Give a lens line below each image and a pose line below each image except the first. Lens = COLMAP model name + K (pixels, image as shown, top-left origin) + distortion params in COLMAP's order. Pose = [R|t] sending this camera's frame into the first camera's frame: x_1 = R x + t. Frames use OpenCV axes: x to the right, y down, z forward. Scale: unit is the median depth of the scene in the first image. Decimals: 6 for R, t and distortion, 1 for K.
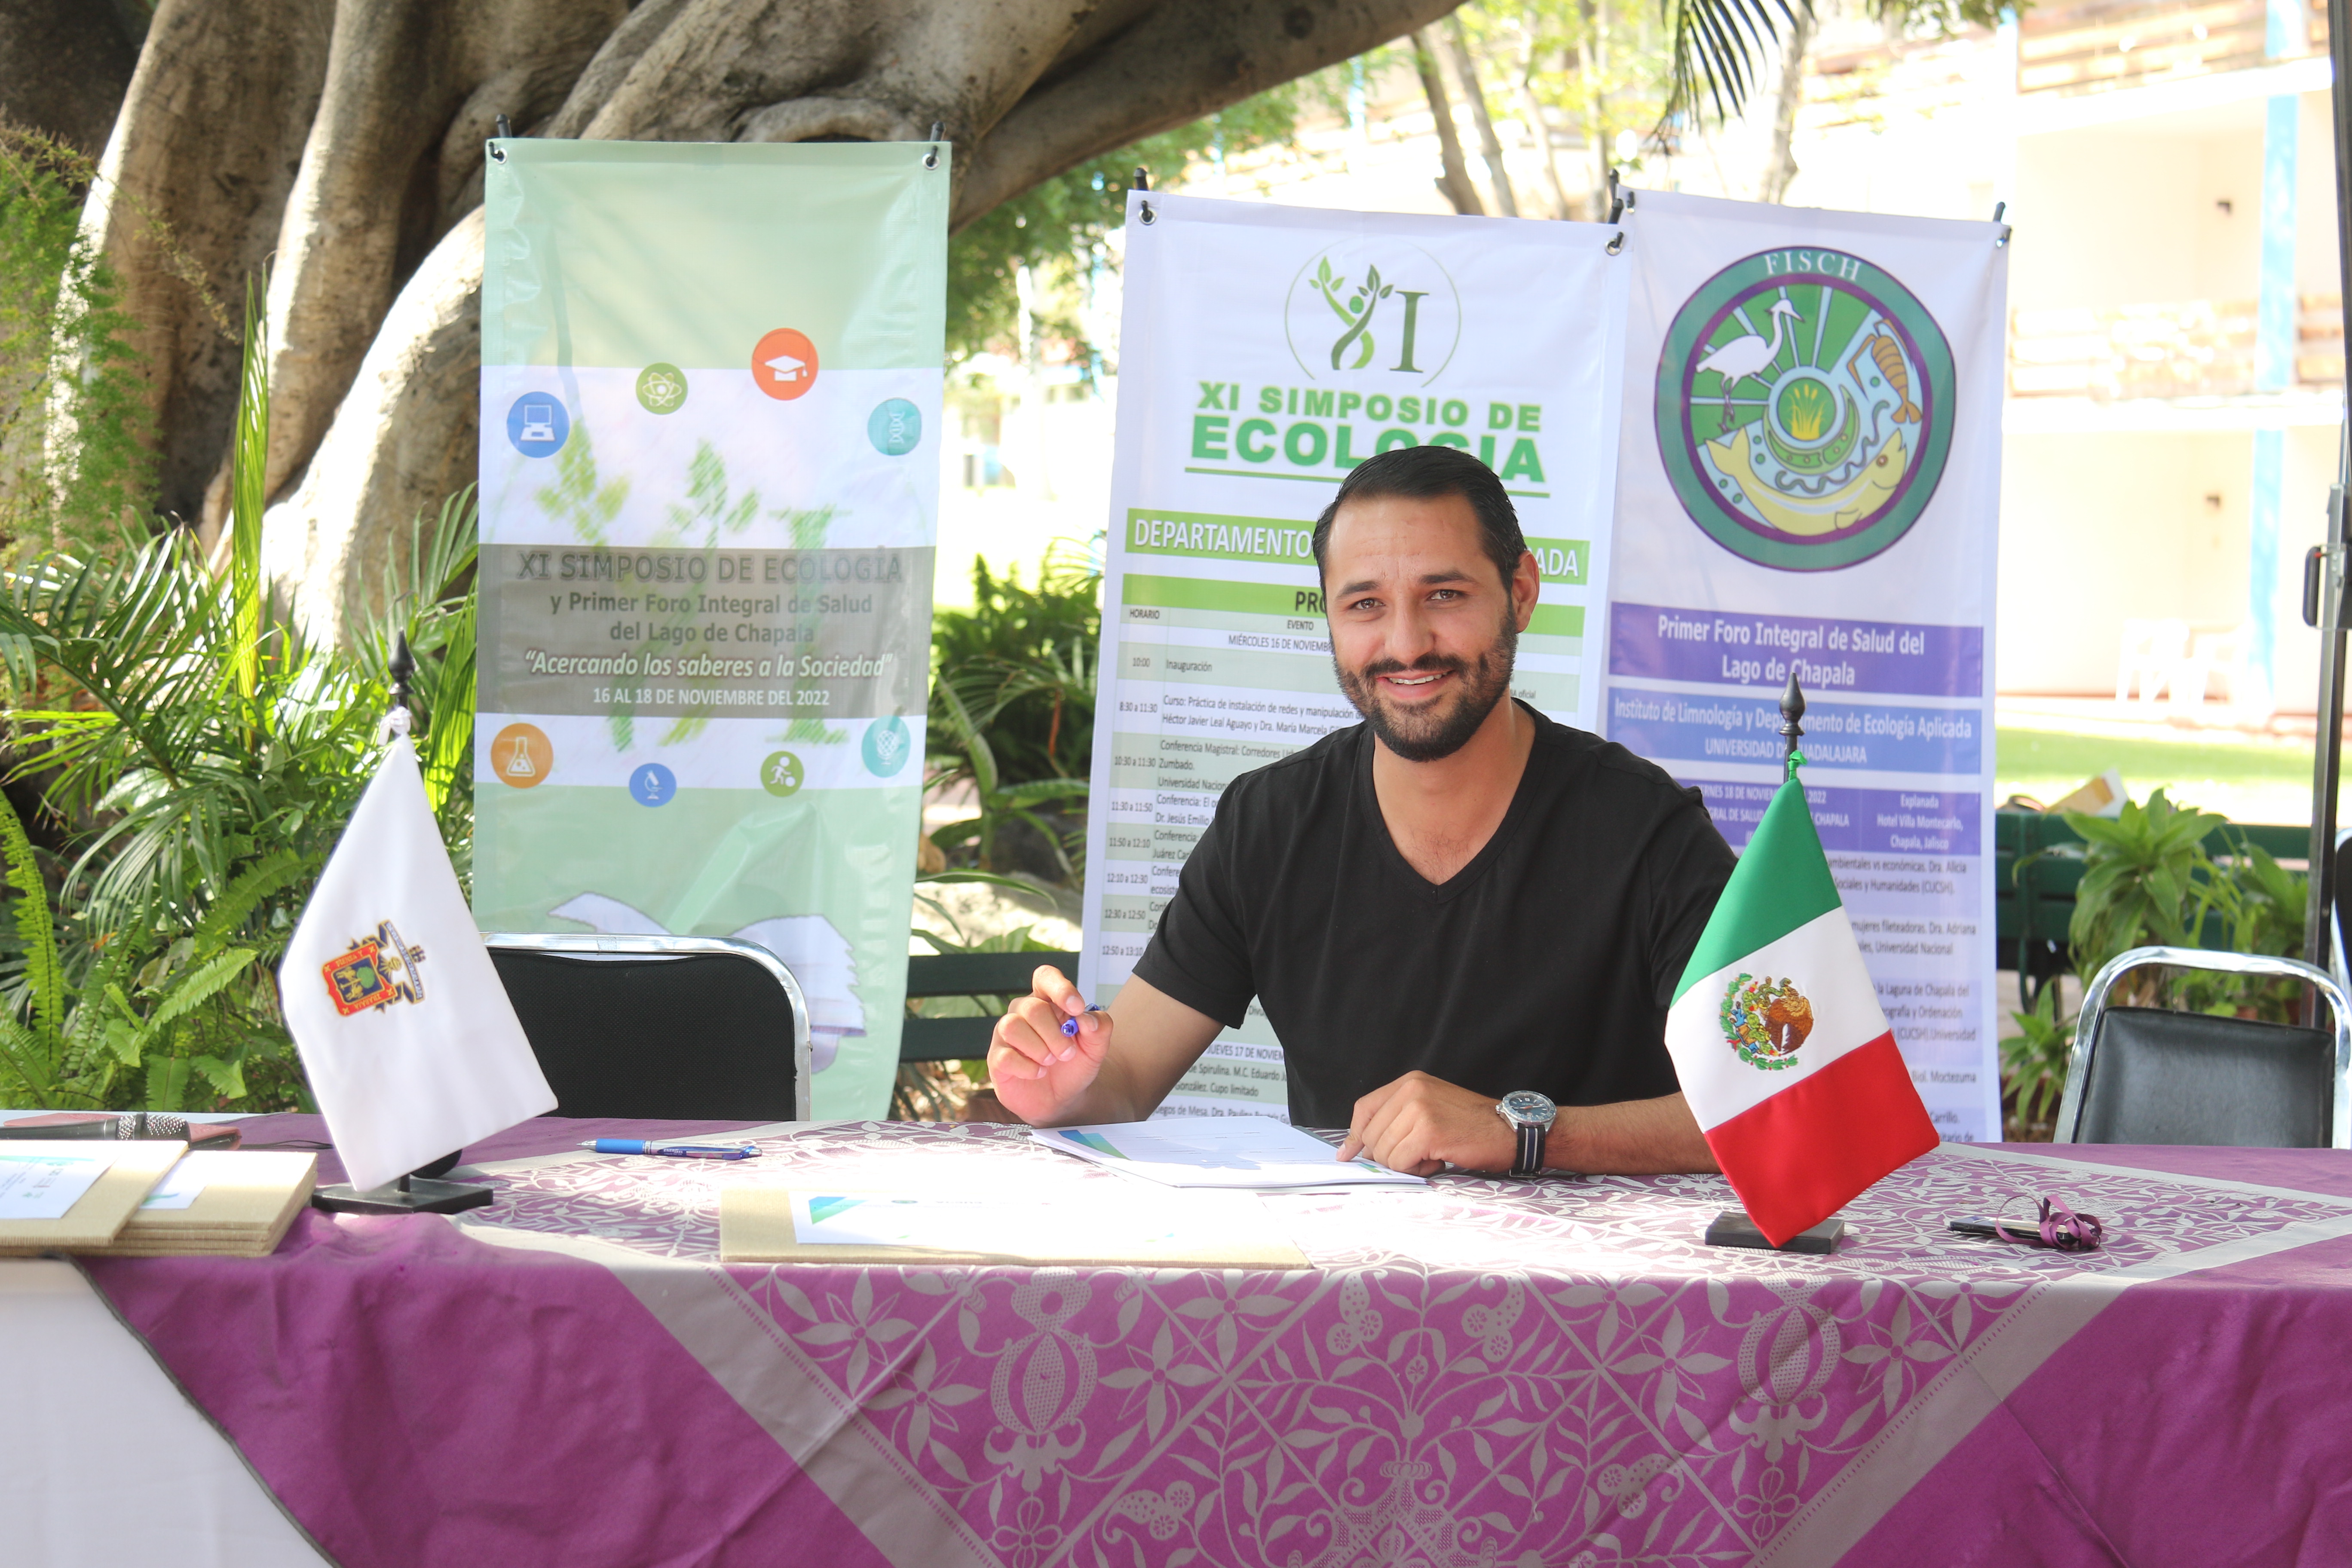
lens RADIAL K [[4568.5, 0, 1193.6], [0, 4568.5, 774.2], [0, 0, 1]] dist [0.047797, 0.000000]
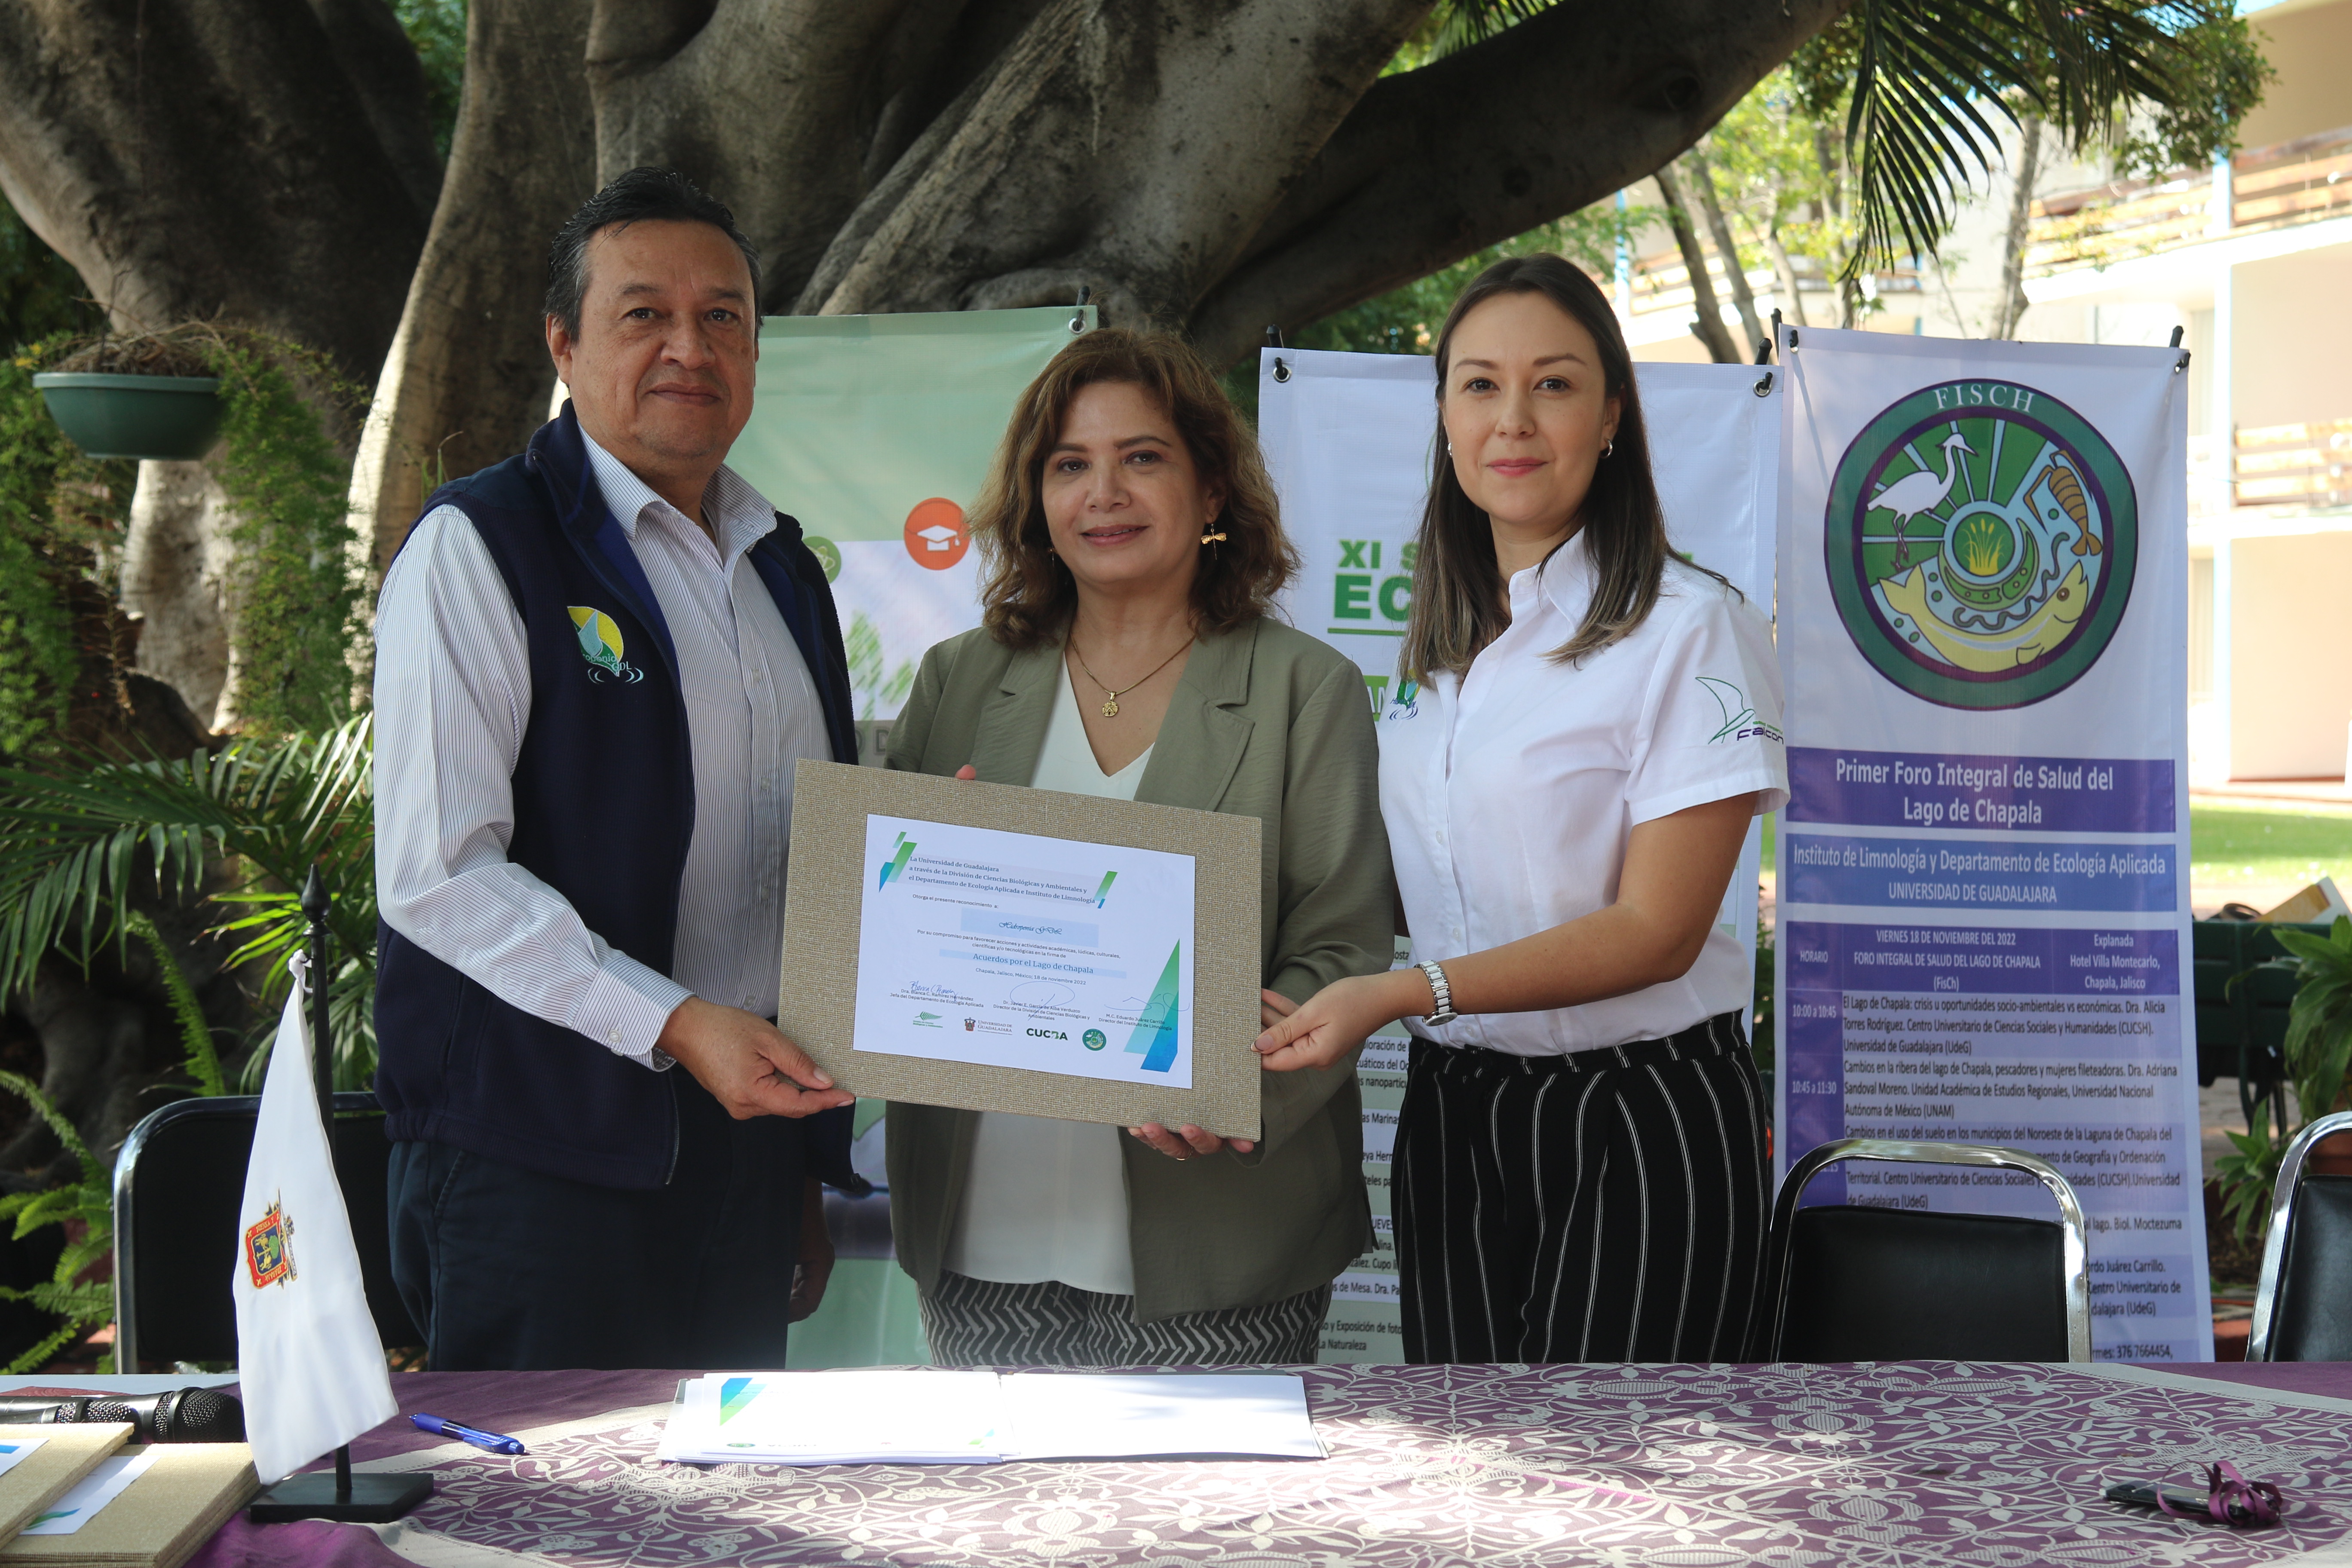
lens RADIAL K [[4104.6, 0, 1223.4], [0, 4104.6, 770.7], [0, 0, 1]] dist [0.054039, 0.000000]
pose [[0.997297, -0.028321, -0.067793, 0.029863], [0.026648, 0.999321, -0.025448, -0.013086], [0.068468, 0.023572, 0.997375, 0.109844]]
